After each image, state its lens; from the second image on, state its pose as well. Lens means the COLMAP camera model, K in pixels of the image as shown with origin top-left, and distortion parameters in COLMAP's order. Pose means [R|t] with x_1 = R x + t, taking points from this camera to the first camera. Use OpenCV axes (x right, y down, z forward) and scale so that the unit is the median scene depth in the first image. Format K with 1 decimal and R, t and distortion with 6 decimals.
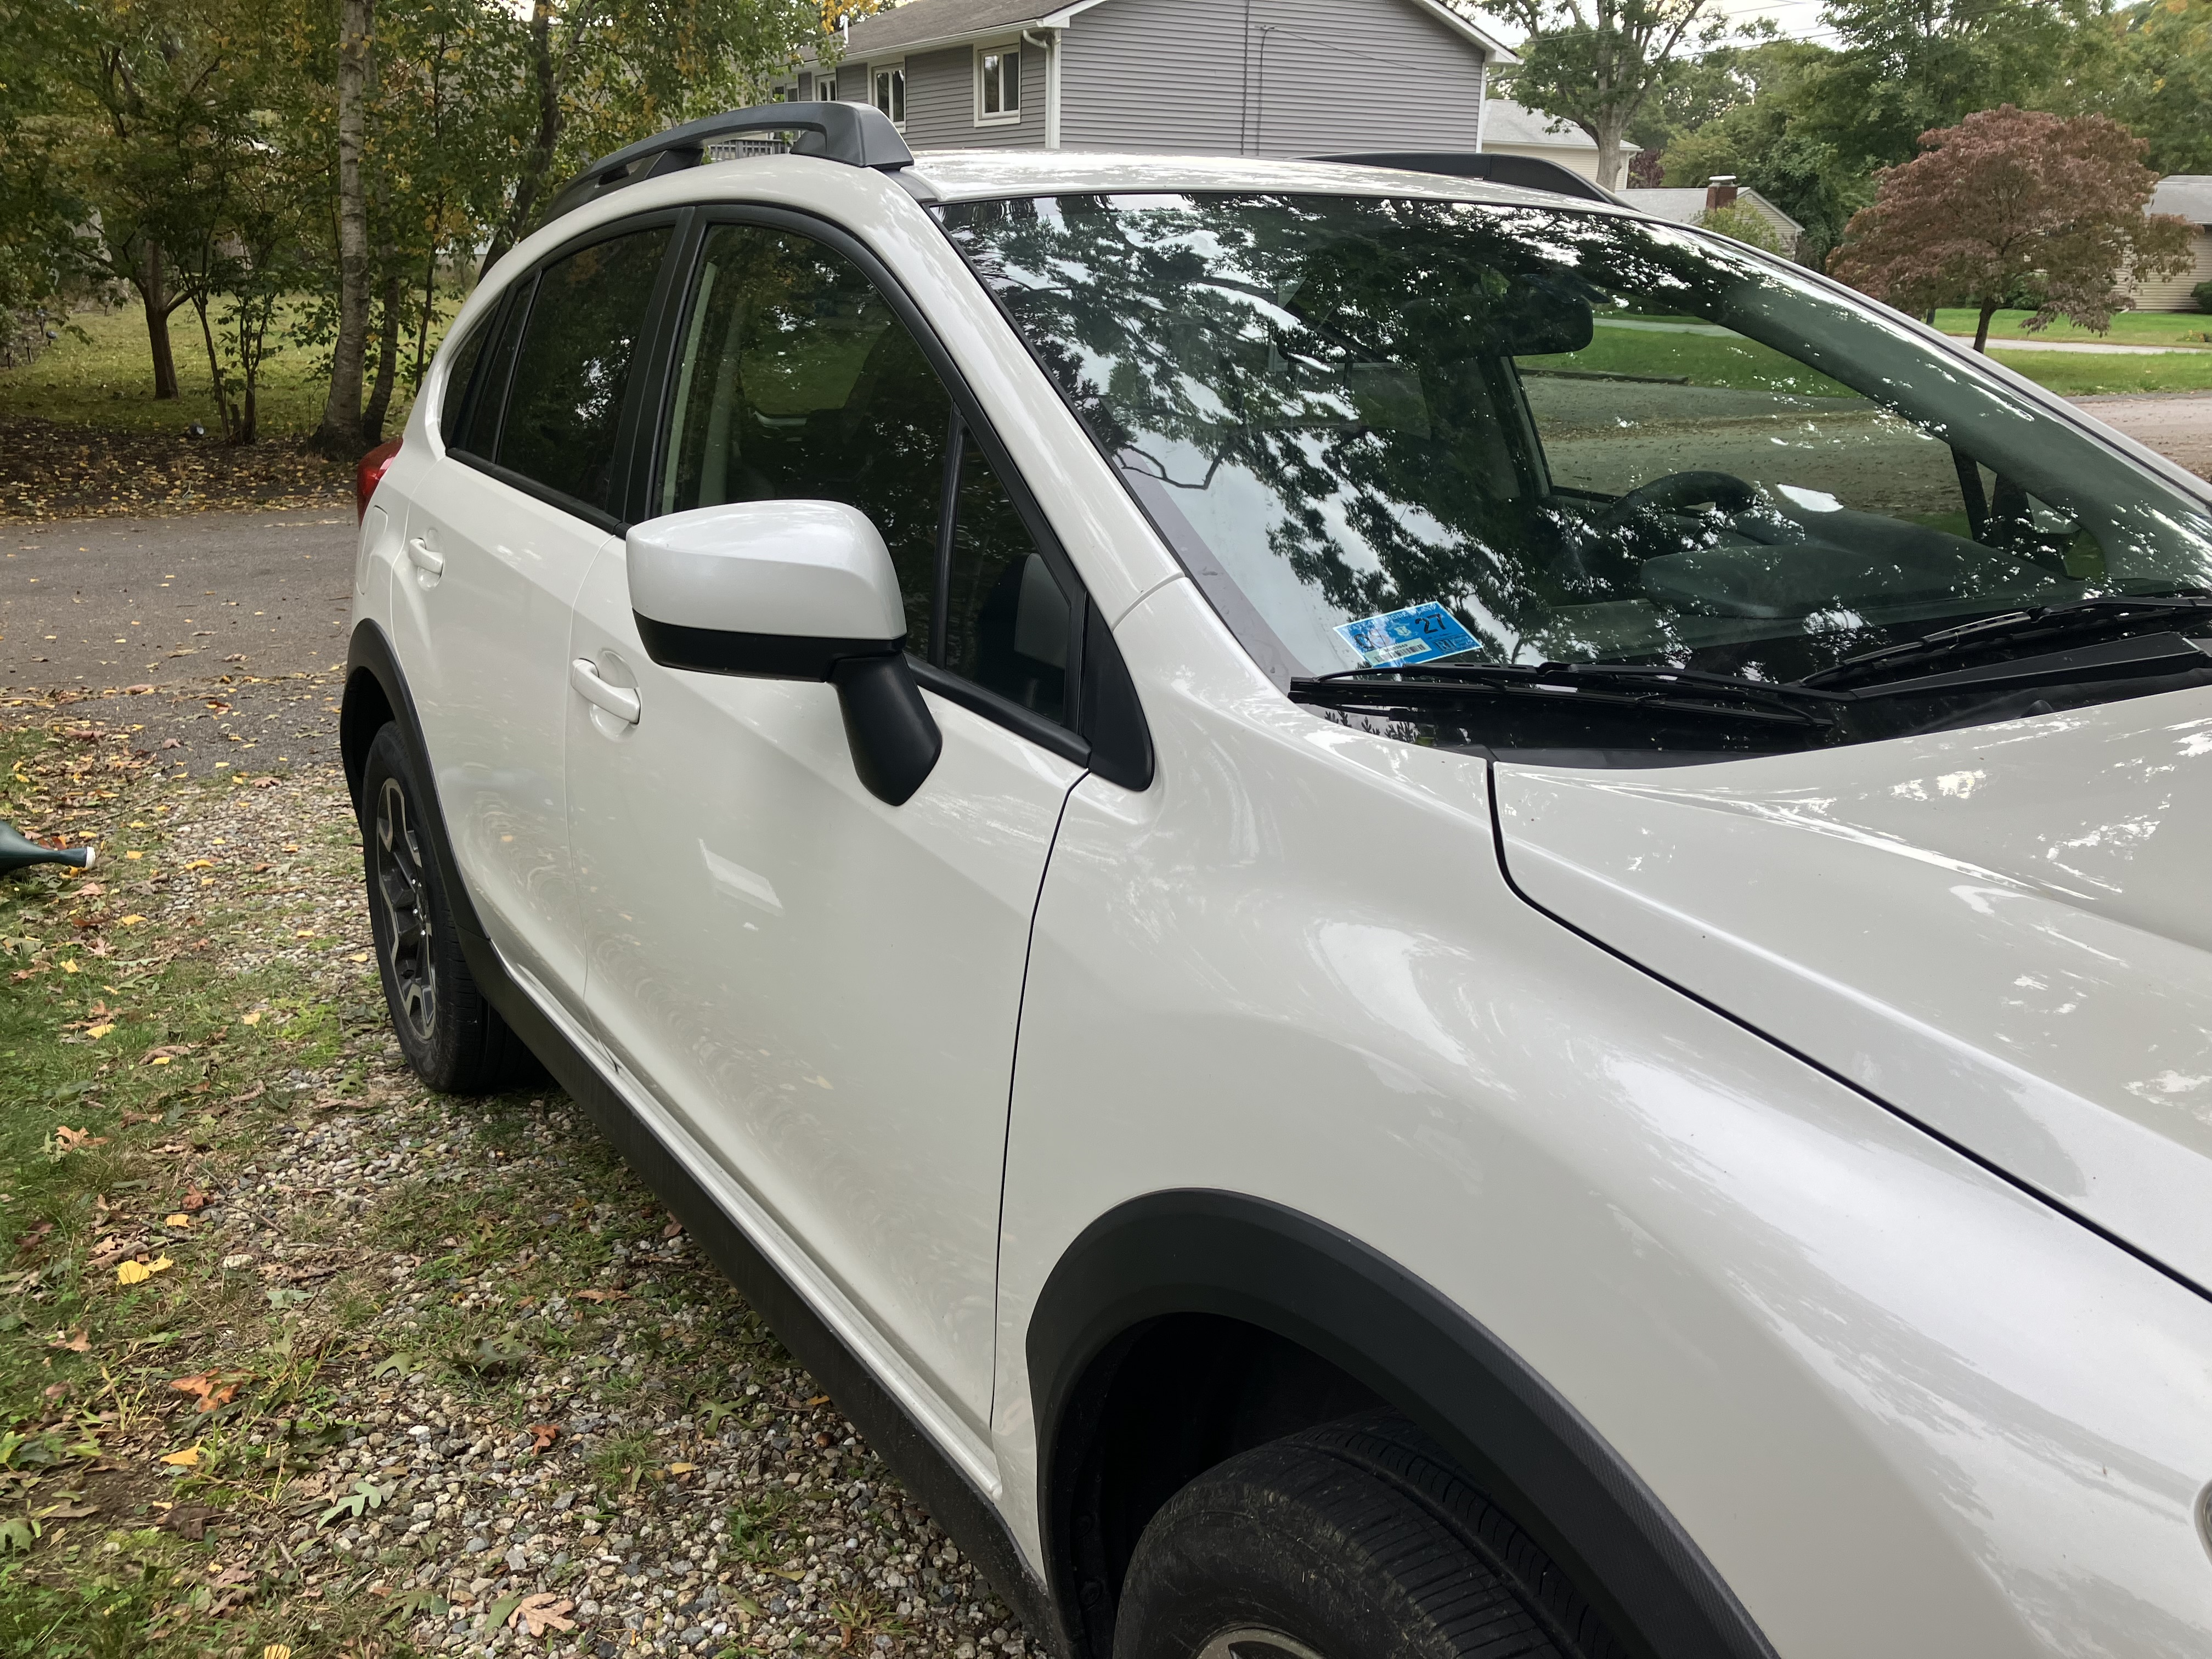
lens RADIAL K [[1814.3, 0, 1116.4], [0, 1814.3, 828.3], [0, 0, 1]] dist [0.006091, 0.011156]
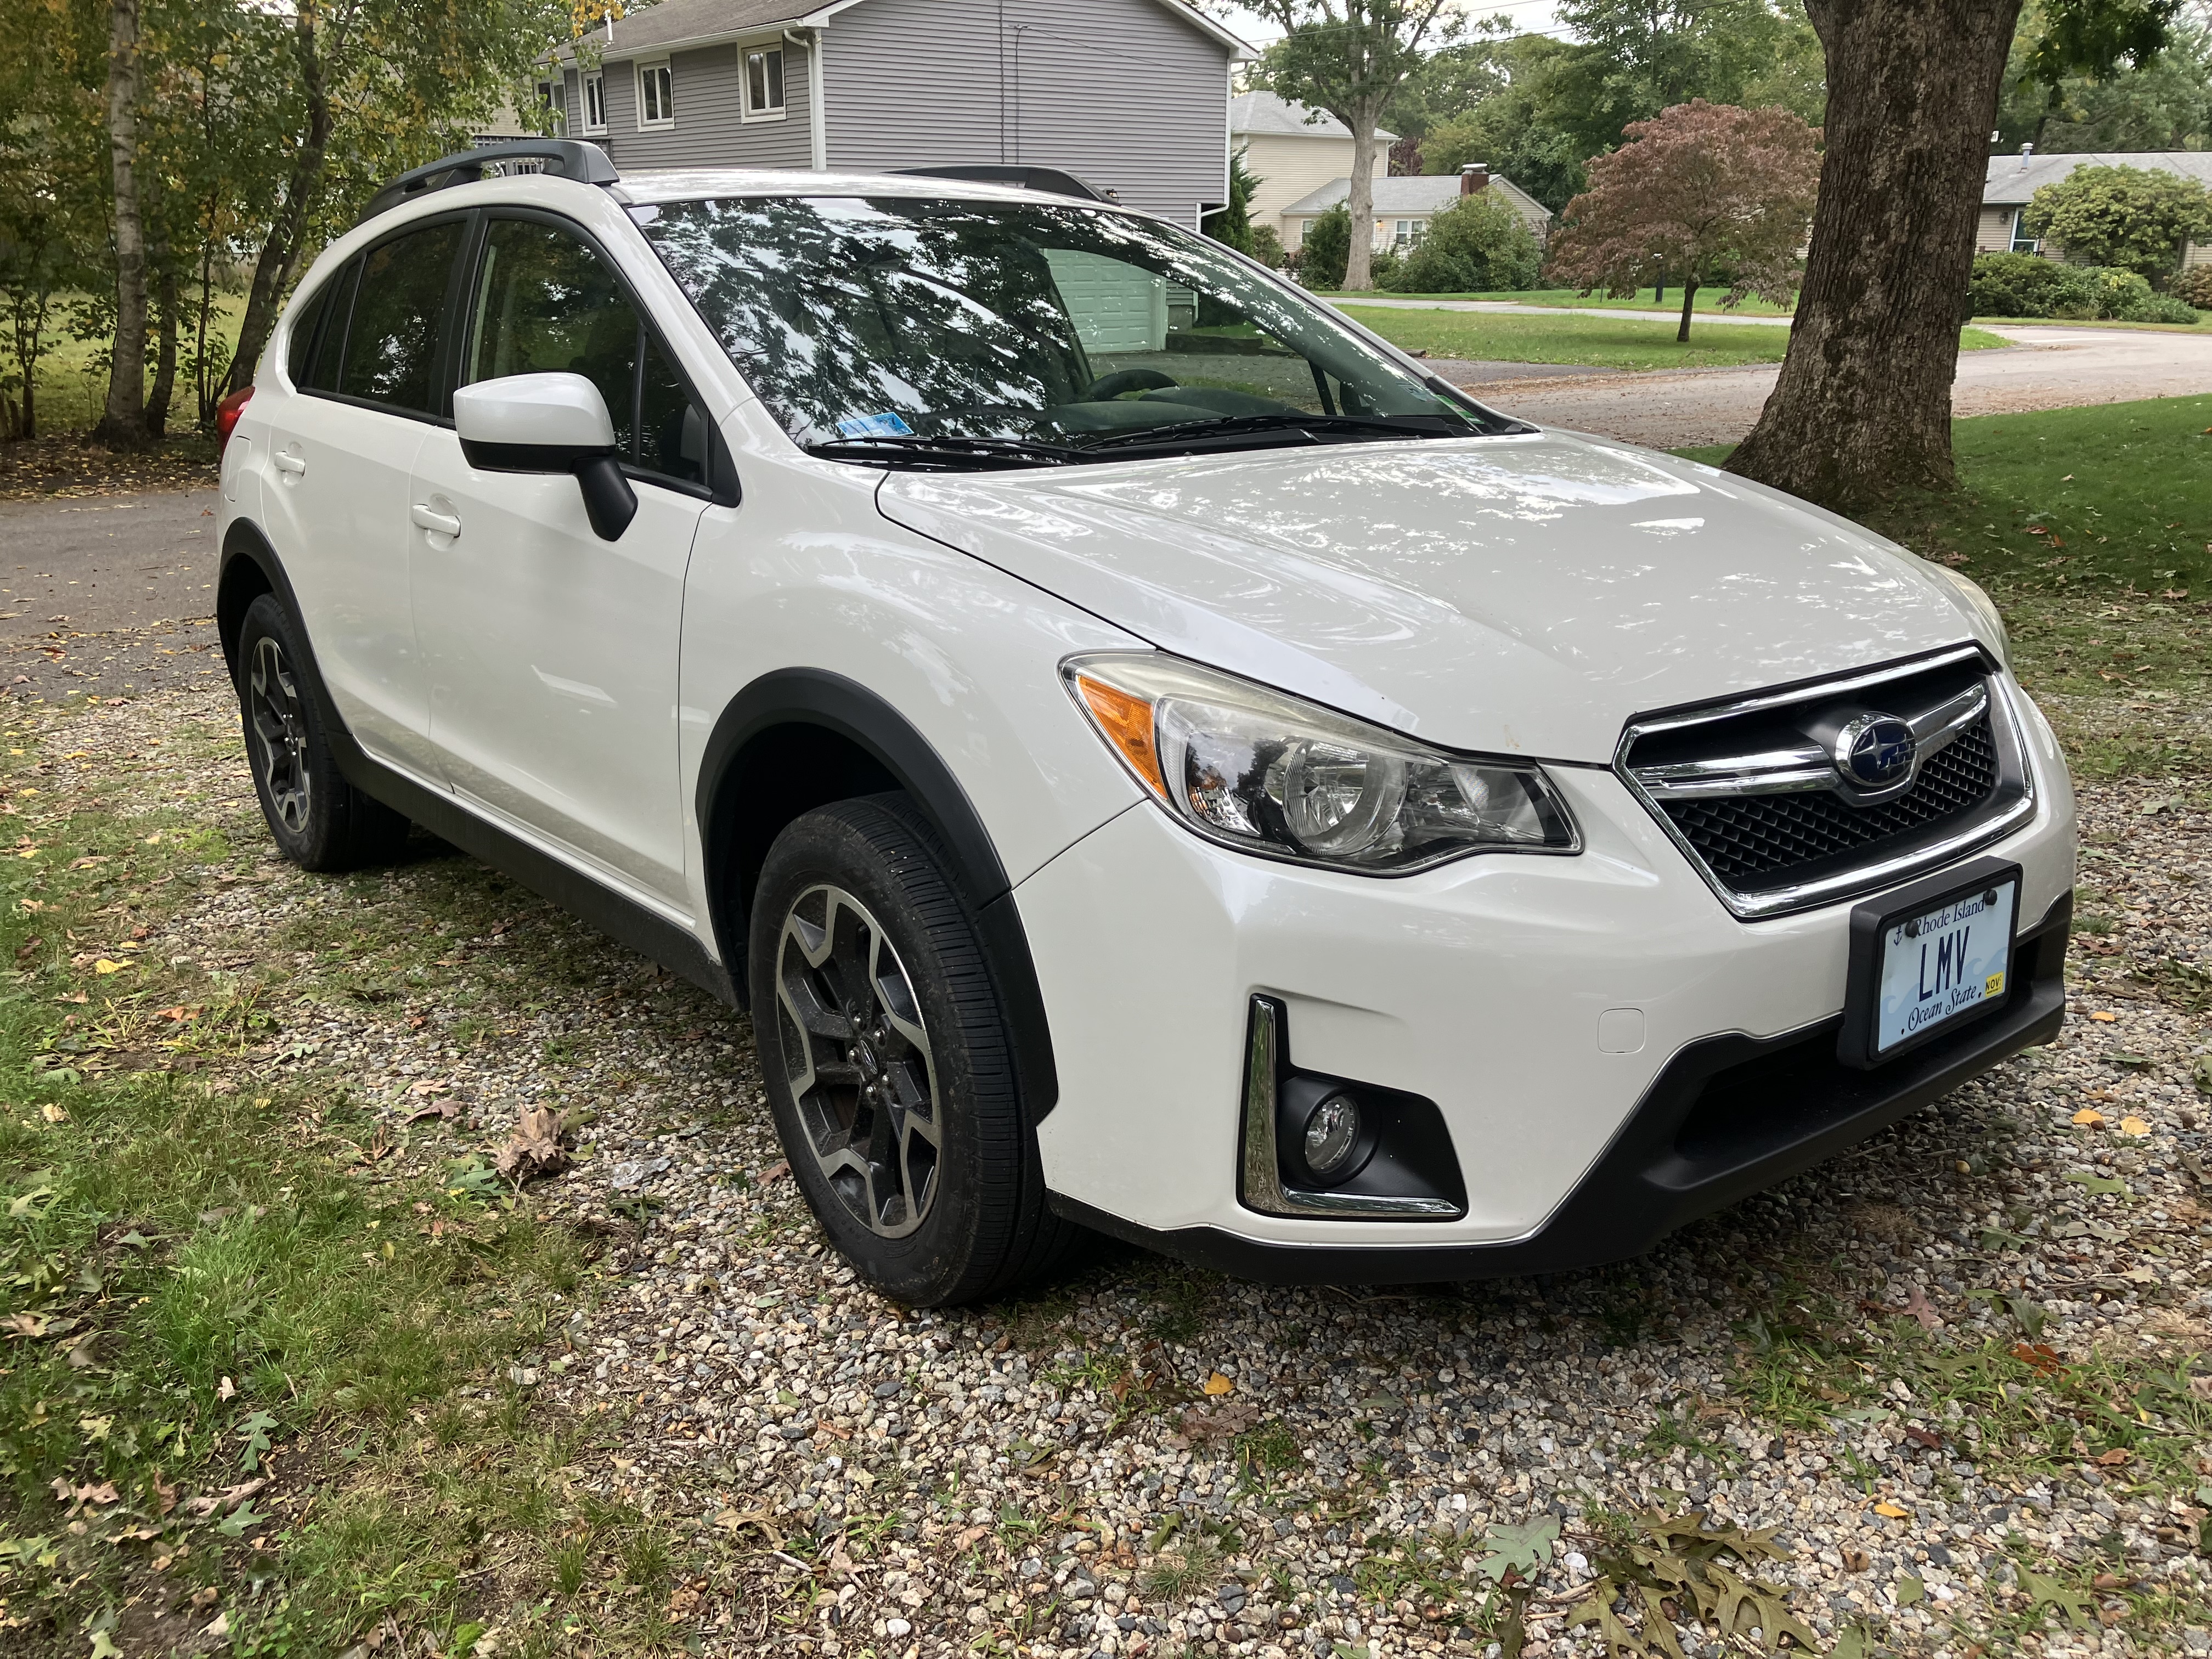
lens RADIAL K [[1775.4, 0, 1110.3], [0, 1775.4, 819.6], [0, 0, 1]] dist [0.010103, 0.006324]
pose [[0.993399, -0.046452, 0.104881, 0.054567], [0.045770, 0.998912, 0.008896, 0.086358], [-0.105180, -0.004037, 0.994445, -0.261312]]
